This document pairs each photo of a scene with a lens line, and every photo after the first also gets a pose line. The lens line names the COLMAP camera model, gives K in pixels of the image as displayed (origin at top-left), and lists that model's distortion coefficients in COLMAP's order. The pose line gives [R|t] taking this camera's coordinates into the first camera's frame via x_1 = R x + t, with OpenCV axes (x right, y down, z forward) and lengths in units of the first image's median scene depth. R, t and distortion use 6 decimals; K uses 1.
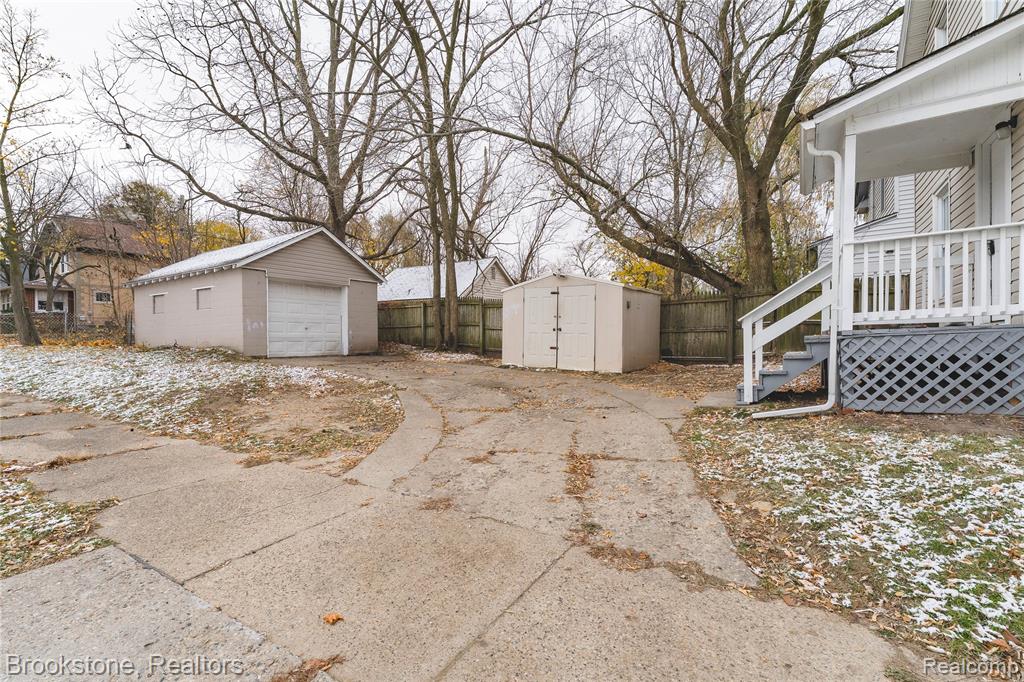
lens RADIAL K [[473.2, 0, 510.5], [0, 473.2, 339.1], [0, 0, 1]] dist [-0.000659, -0.000073]
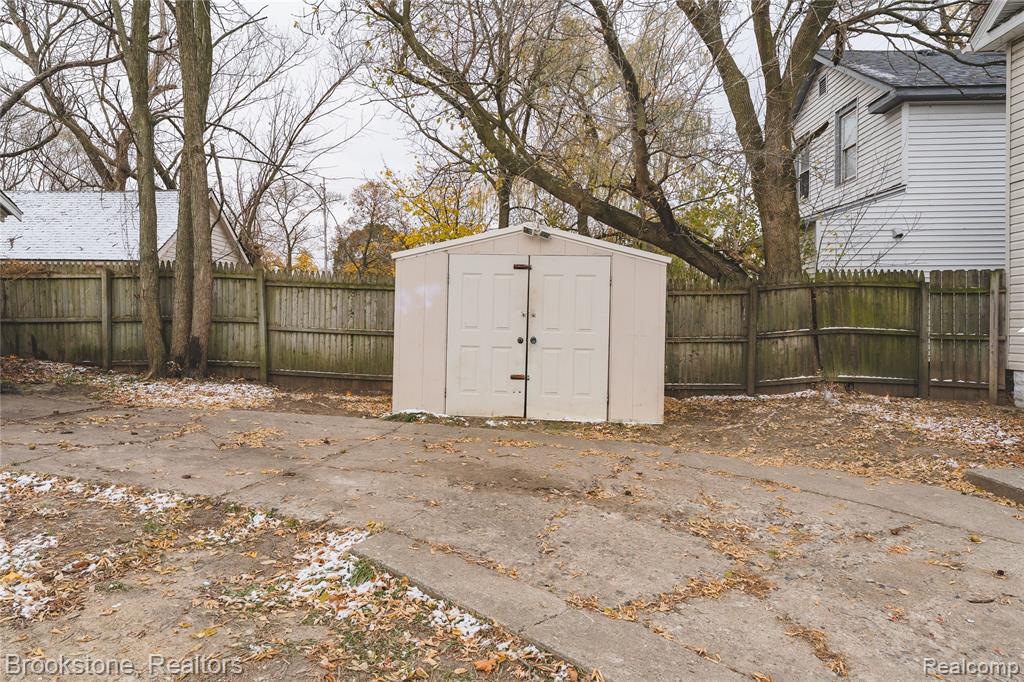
lens RADIAL K [[673.1, 0, 511.3], [0, 673.1, 338.5], [0, 0, 1]] dist [0.005366, 0.000388]
pose [[0.865494, 0.002044, 0.500916, -0.188074], [-0.005480, 0.999970, 0.005388, -0.017929], [-0.500890, -0.007408, 0.865479, 0.268272]]
